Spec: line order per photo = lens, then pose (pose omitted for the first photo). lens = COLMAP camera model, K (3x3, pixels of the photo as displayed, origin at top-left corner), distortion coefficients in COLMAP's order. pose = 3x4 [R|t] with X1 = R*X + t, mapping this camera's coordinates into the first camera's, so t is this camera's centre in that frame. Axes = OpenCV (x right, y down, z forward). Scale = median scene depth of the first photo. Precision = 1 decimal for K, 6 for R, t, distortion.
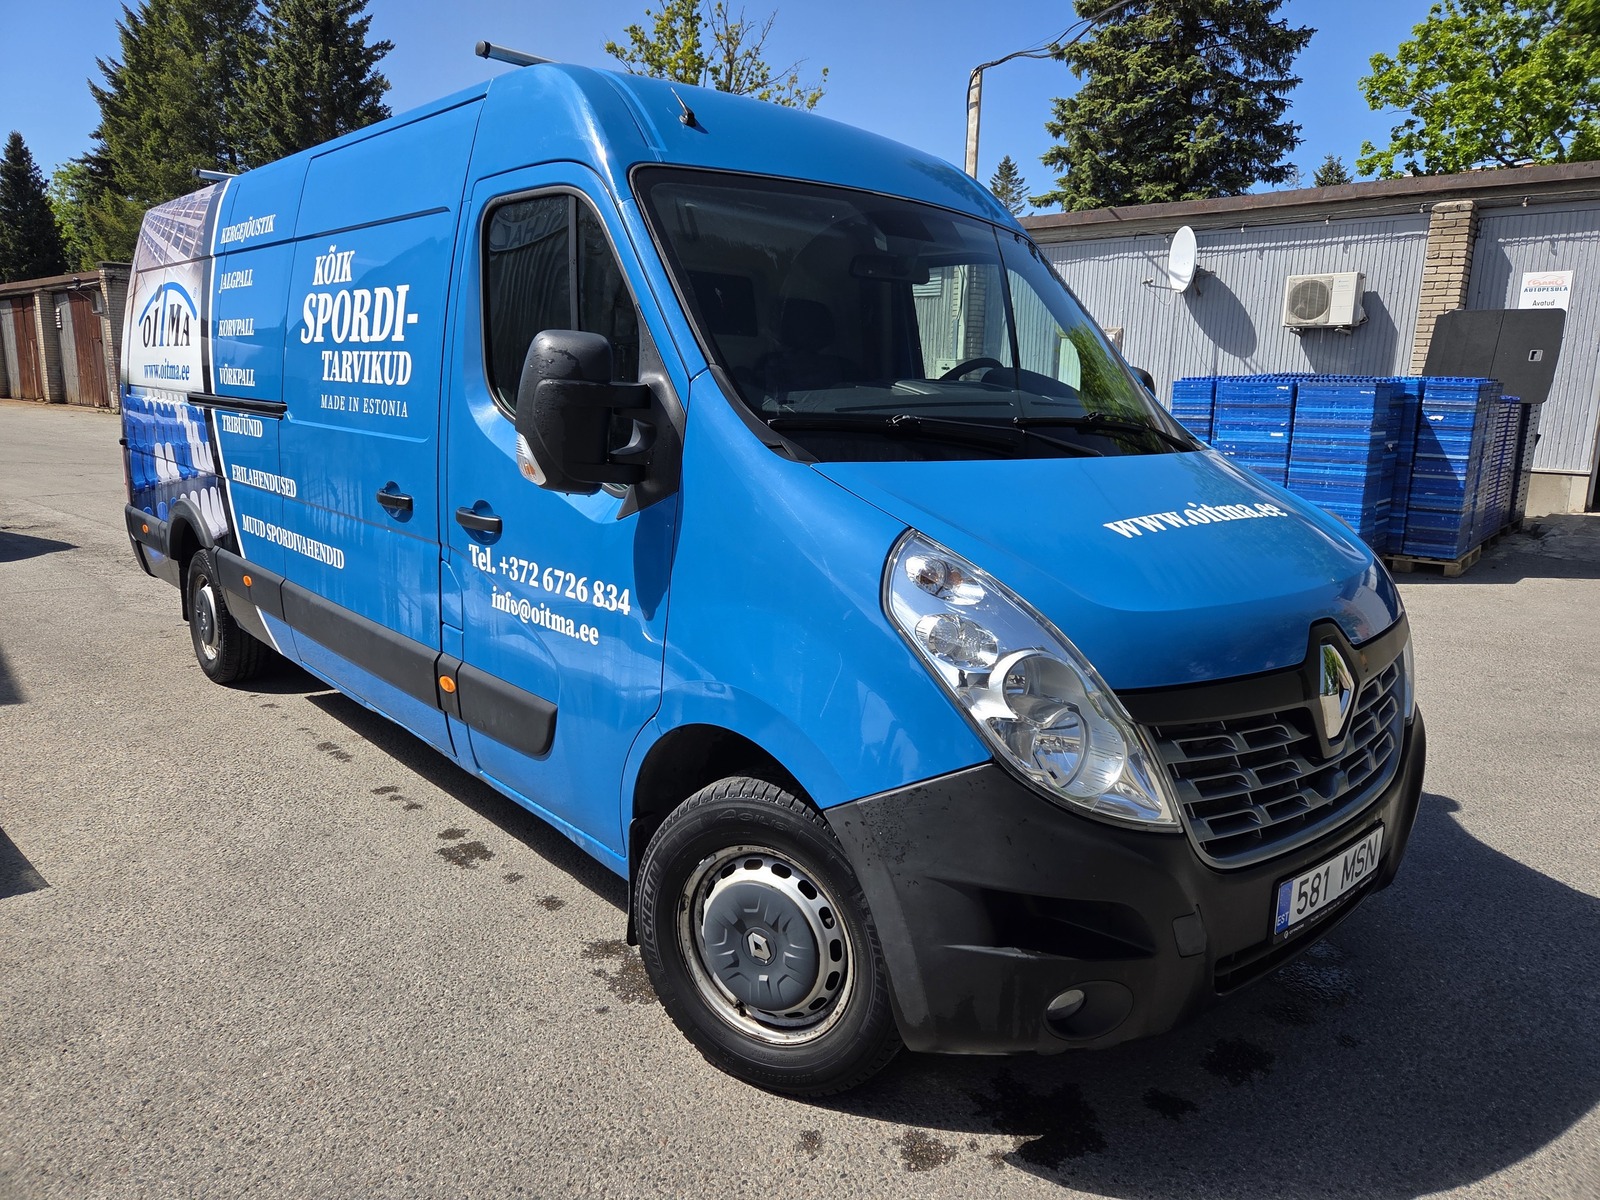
lens RADIAL K [[1115.3, 0, 806.0], [0, 1115.3, 597.7], [0, 0, 1]] dist [0.048538, -0.000375]
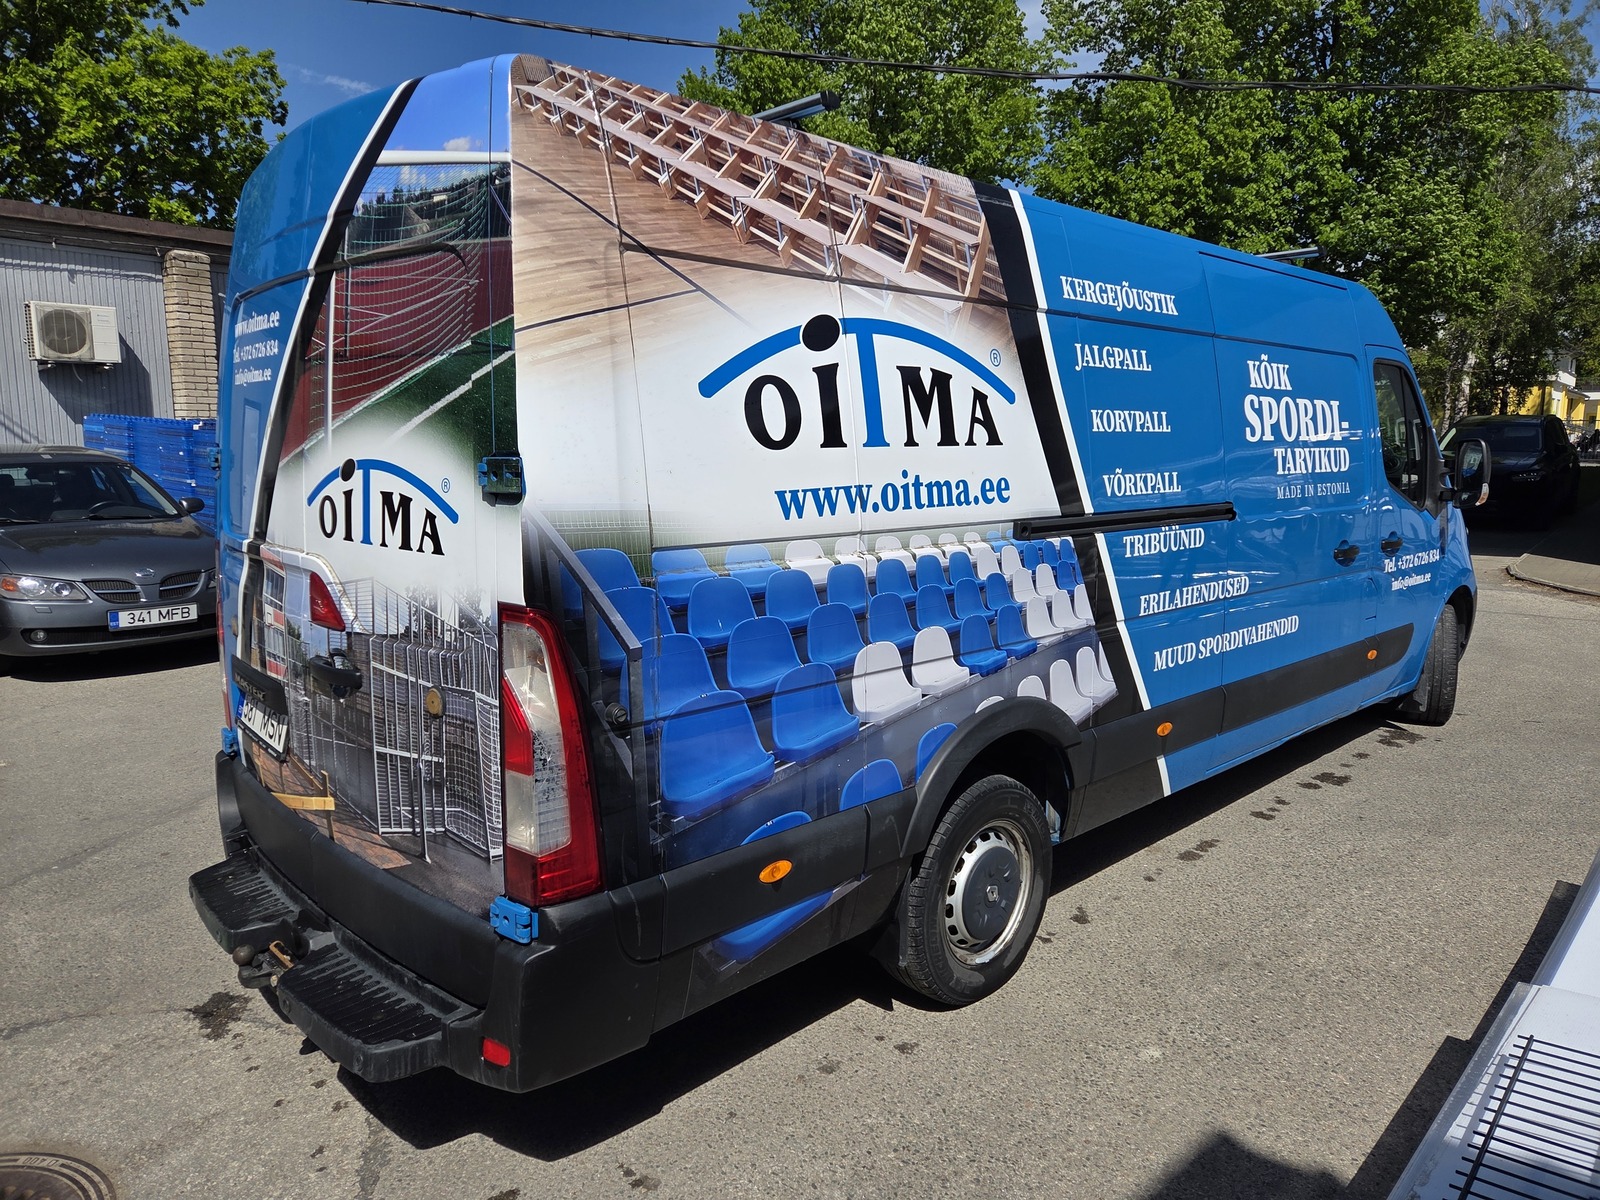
lens RADIAL K [[1115.3, 0, 806.0], [0, 1115.3, 597.7], [0, 0, 1]] dist [0.048538, -0.000375]
pose [[-0.073976, -0.170812, 0.982523, -1.486412], [0.179836, 0.966786, 0.181616, -0.355730], [-0.980911, 0.190128, -0.040801, 1.503166]]
